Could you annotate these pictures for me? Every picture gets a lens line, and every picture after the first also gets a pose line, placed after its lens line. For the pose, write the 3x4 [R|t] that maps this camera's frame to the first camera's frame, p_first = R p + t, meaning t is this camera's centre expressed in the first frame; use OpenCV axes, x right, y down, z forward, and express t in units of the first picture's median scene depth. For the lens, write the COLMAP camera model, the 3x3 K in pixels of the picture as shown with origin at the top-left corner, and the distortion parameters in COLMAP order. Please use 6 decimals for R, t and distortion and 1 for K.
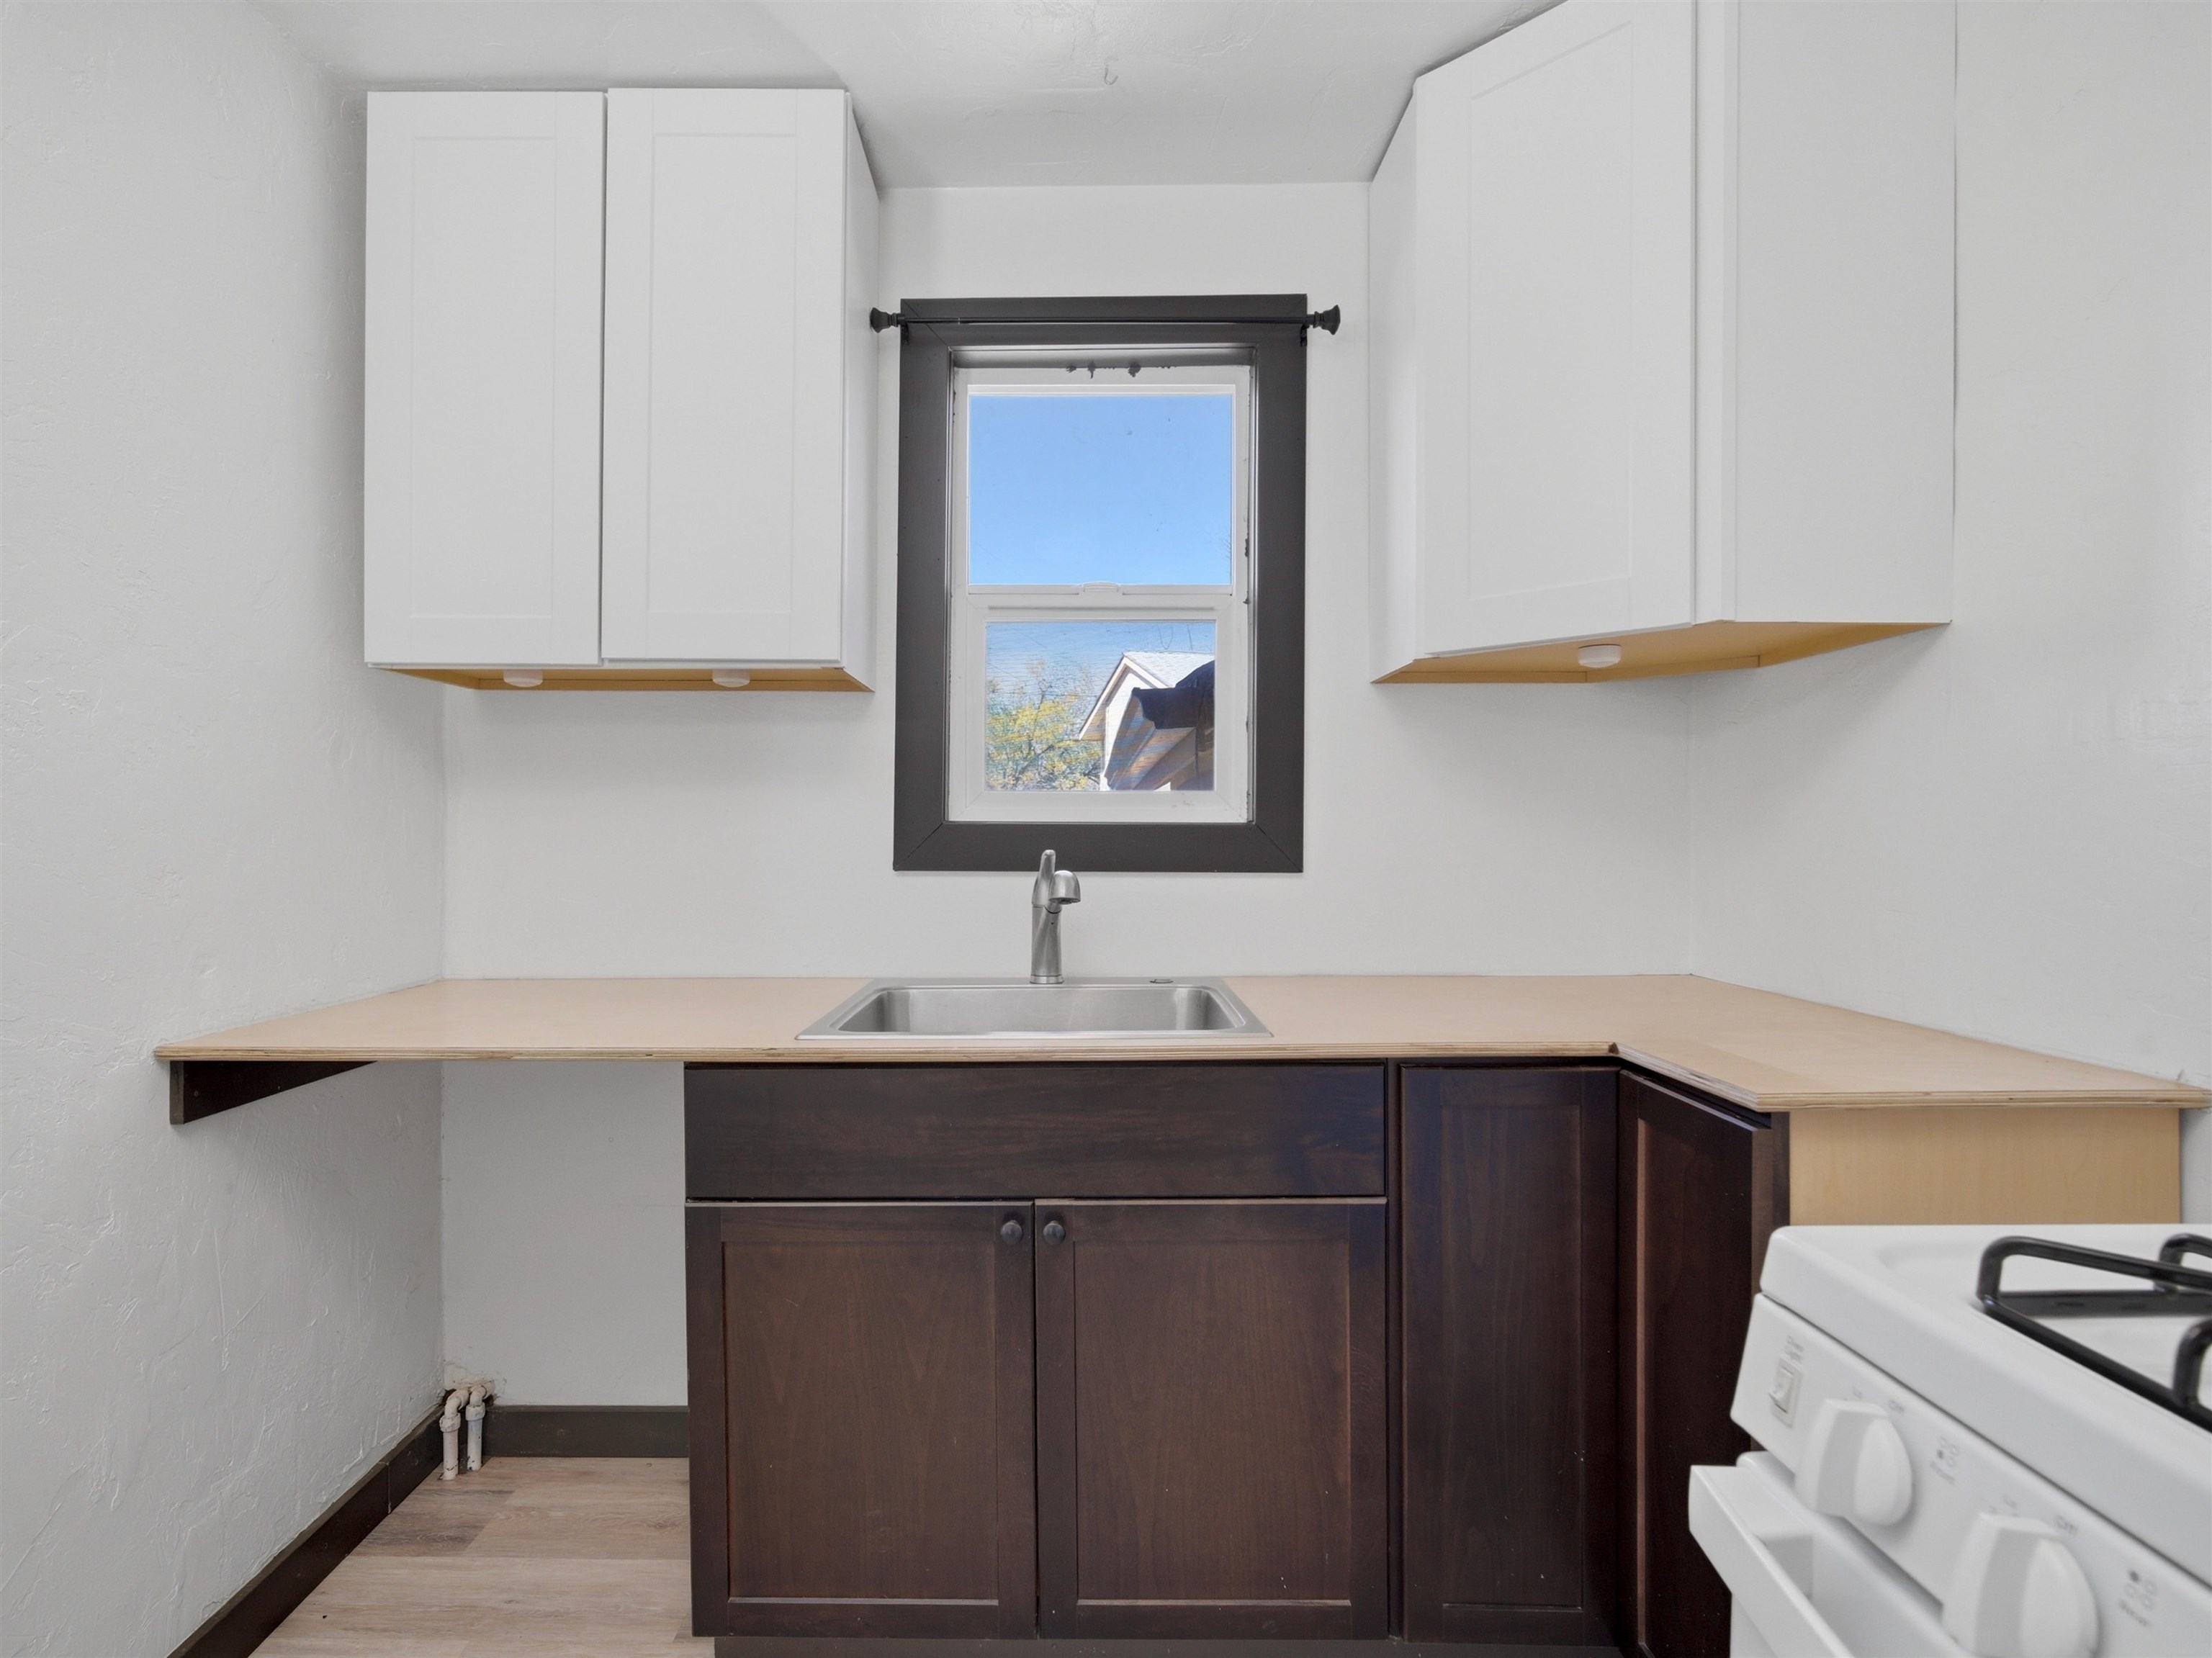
lens RADIAL K [[1112.1, 0, 1090.7], [0, 1112.1, 830.1], [0, 0, 1]] dist [-0.004556, -0.000554]
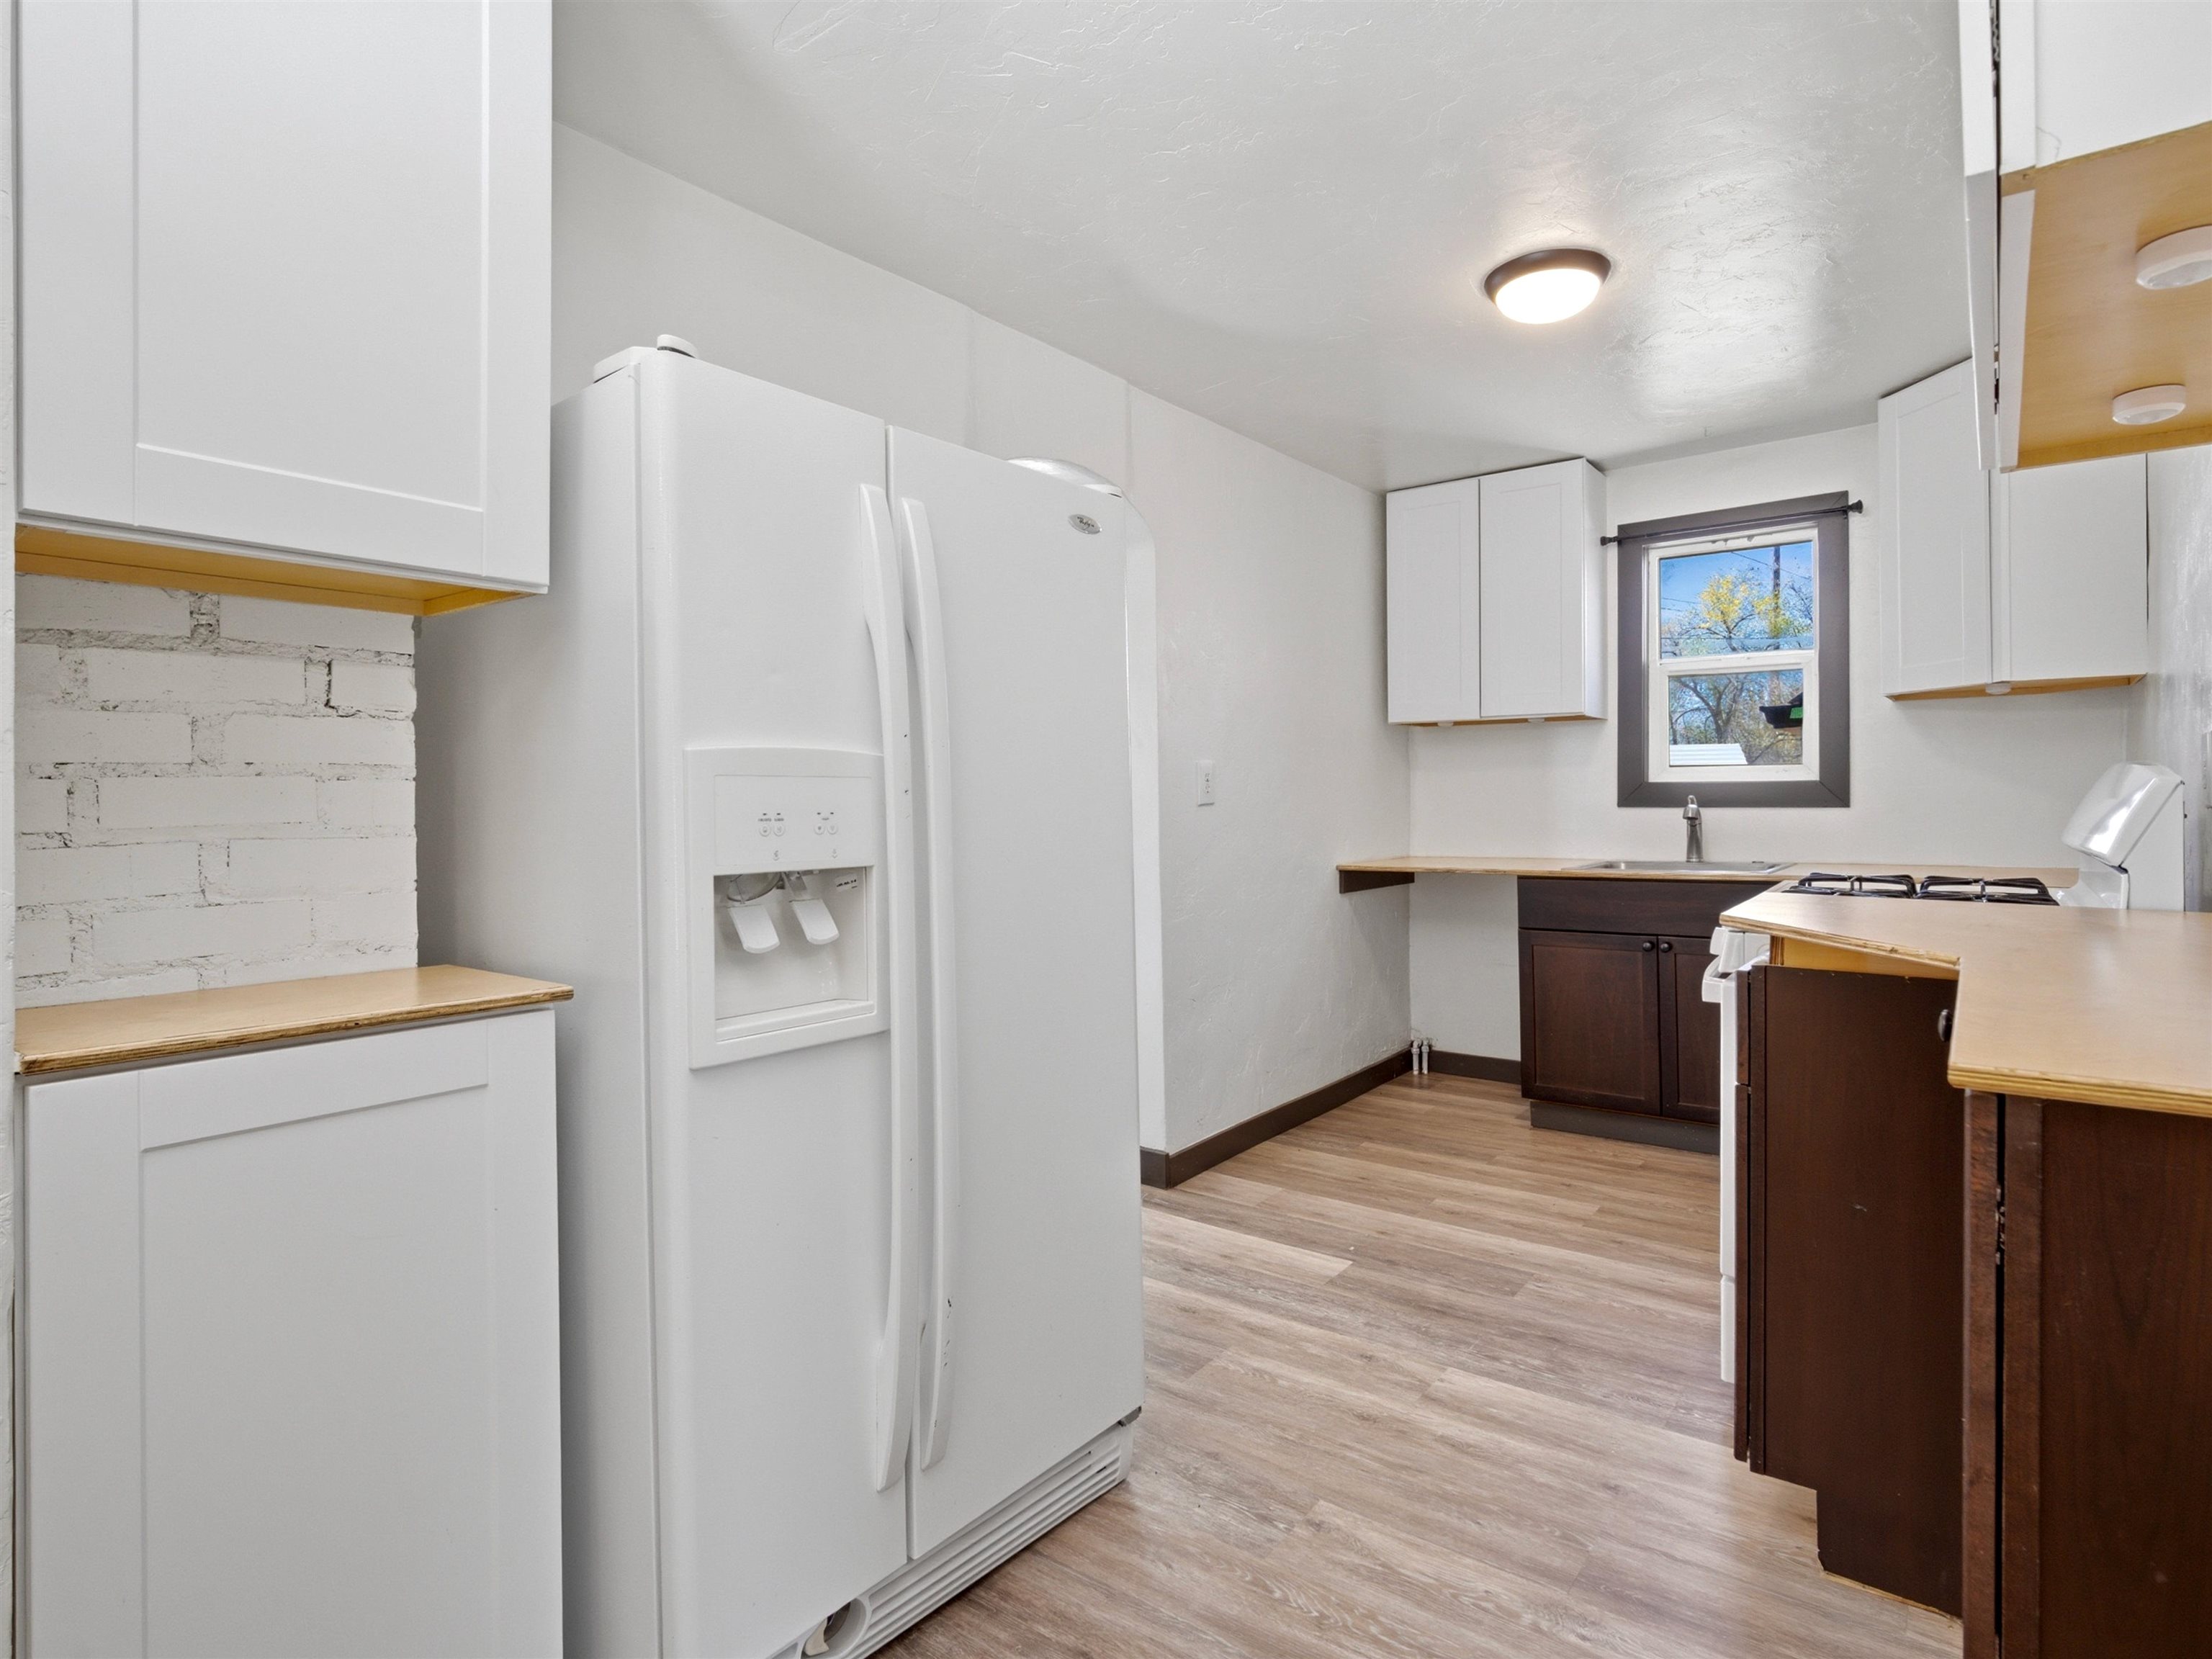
lens RADIAL K [[1211.8, 0, 1125.4], [0, 1211.8, 803.6], [0, 0, 1]] dist [-0.002204, -0.000681]
pose [[0.792342, -0.006411, -0.610043, 0.477832], [0.010097, 0.999946, 0.002606, 0.015802], [0.609993, -0.008224, 0.792364, -1.349863]]
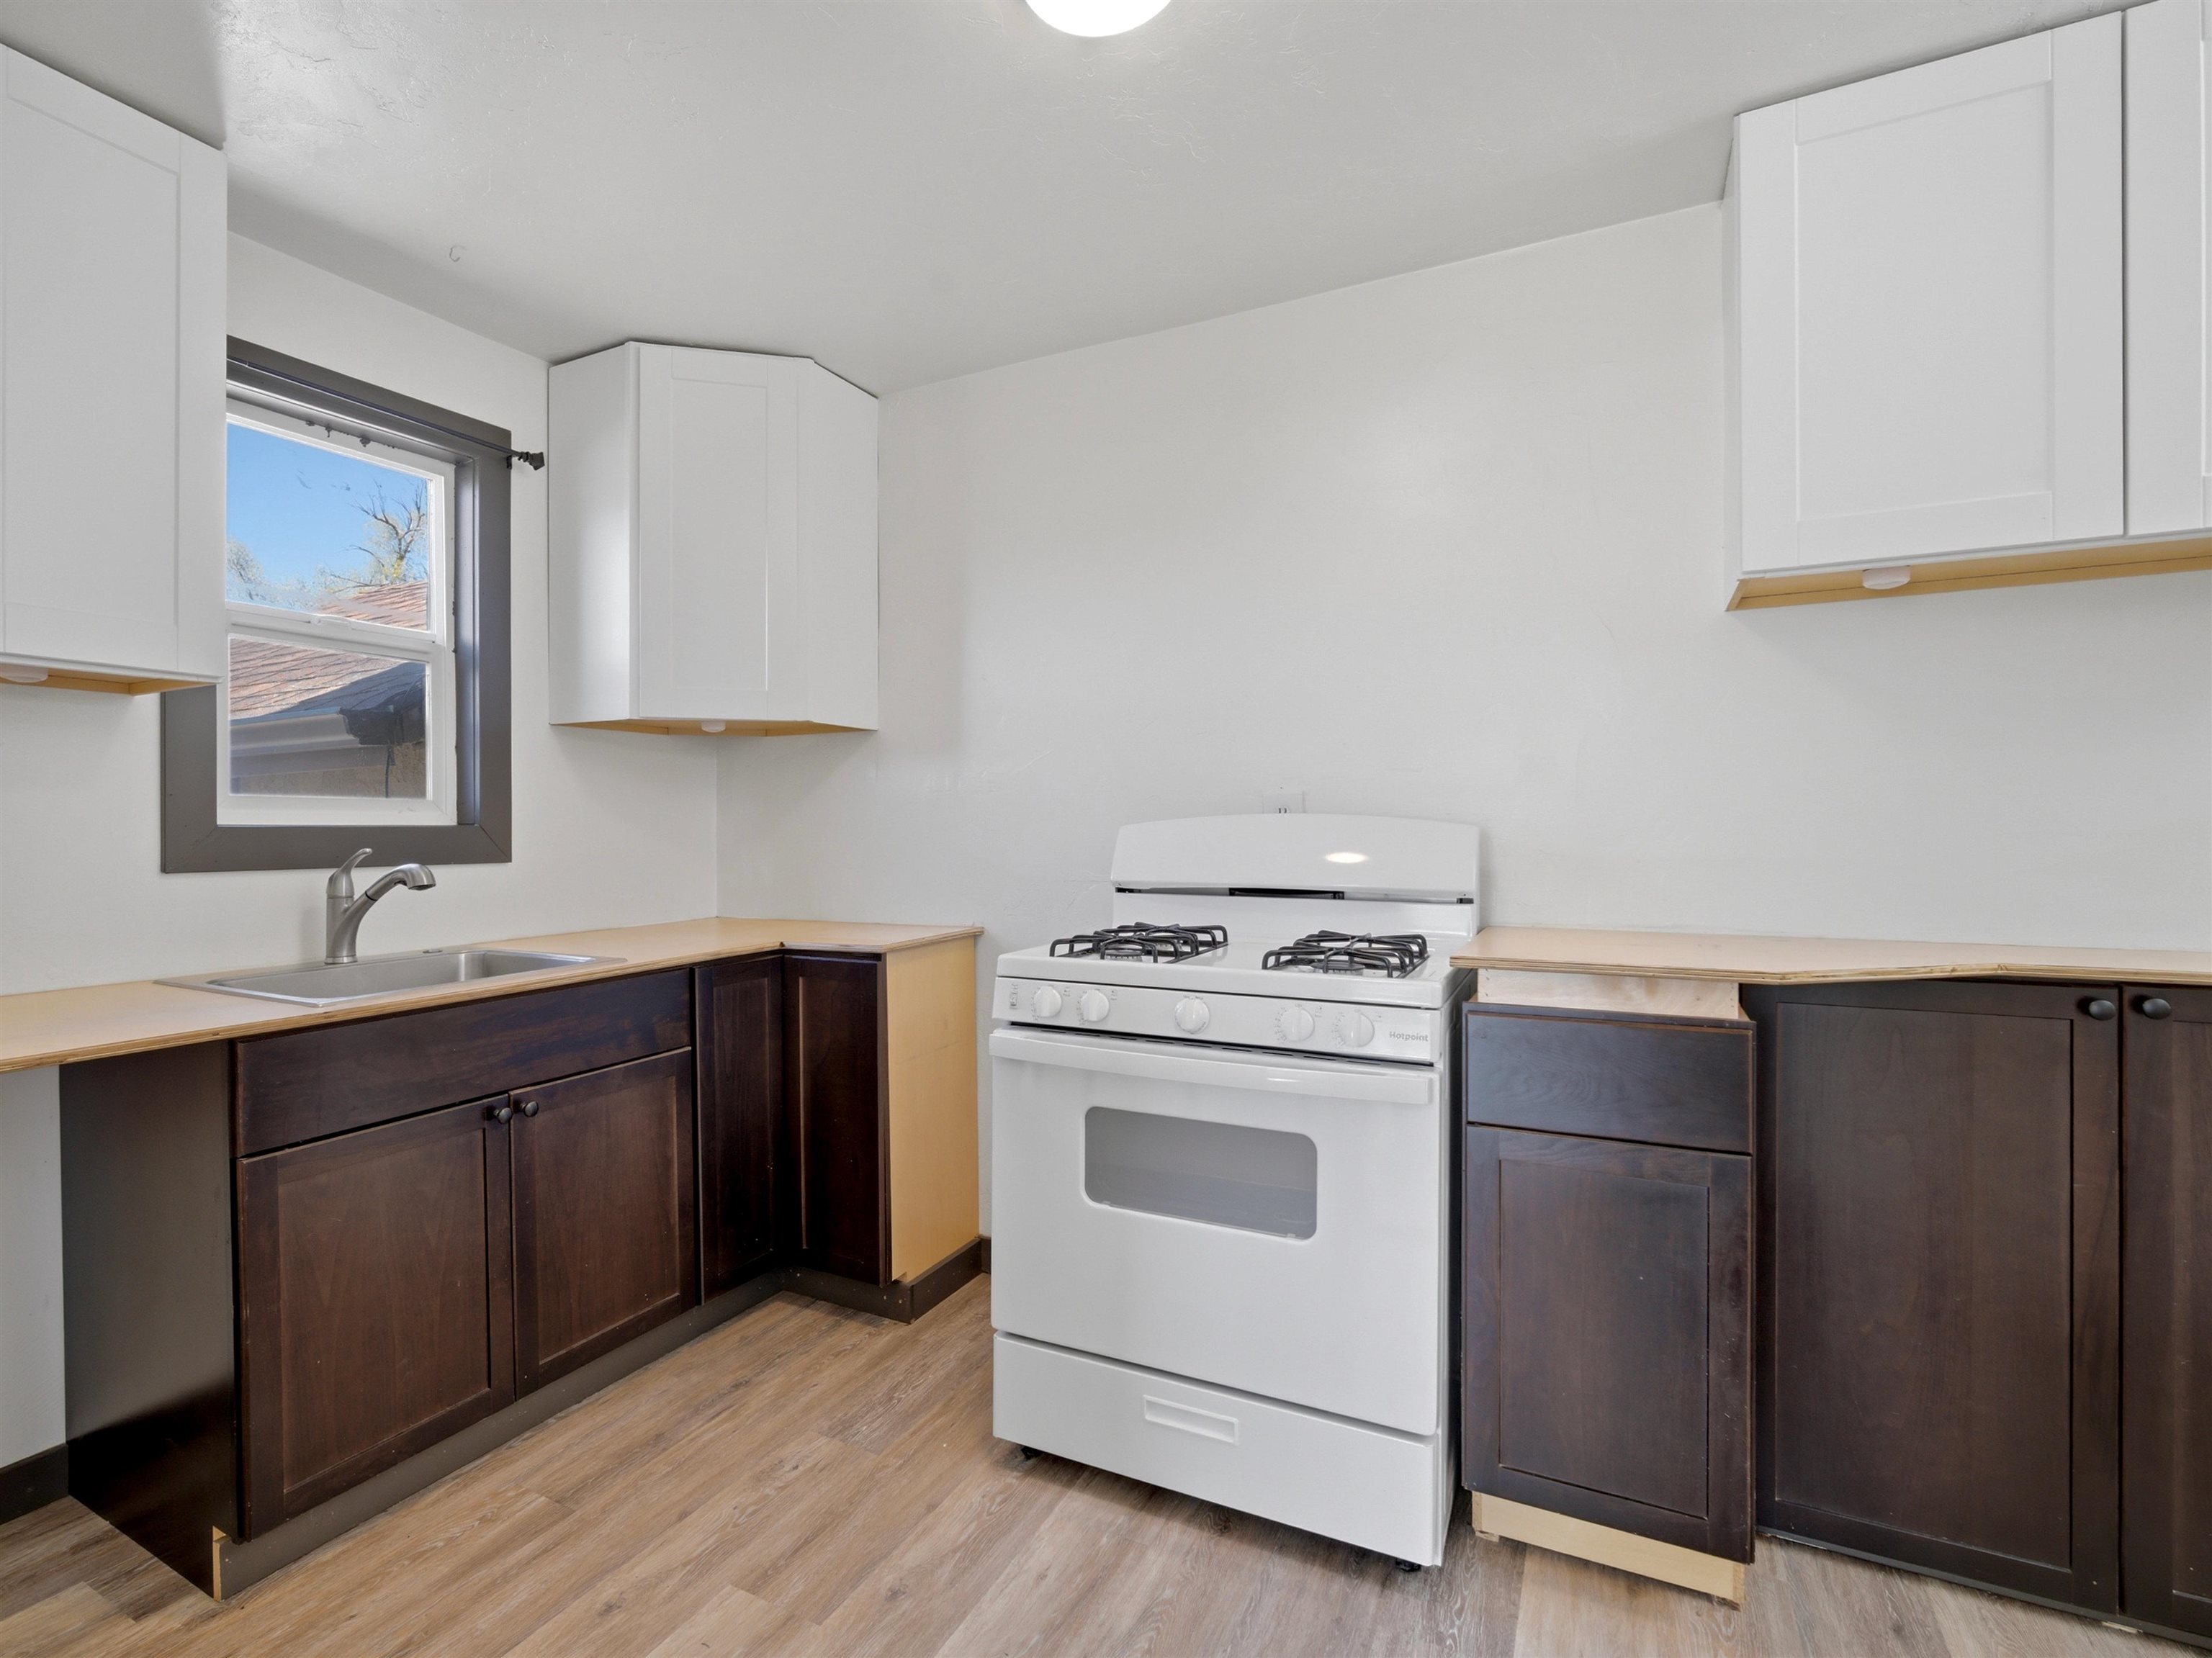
lens RADIAL K [[1107.0, 0, 1009.1], [0, 1107.0, 839.6], [0, 0, 1]] dist [-0.002399, -0.000435]
pose [[0.479058, -0.015934, 0.877639, -0.716389], [0.009432, 0.999871, 0.013005, -0.000892], [-0.877733, 0.002048, 0.479146, -0.172620]]
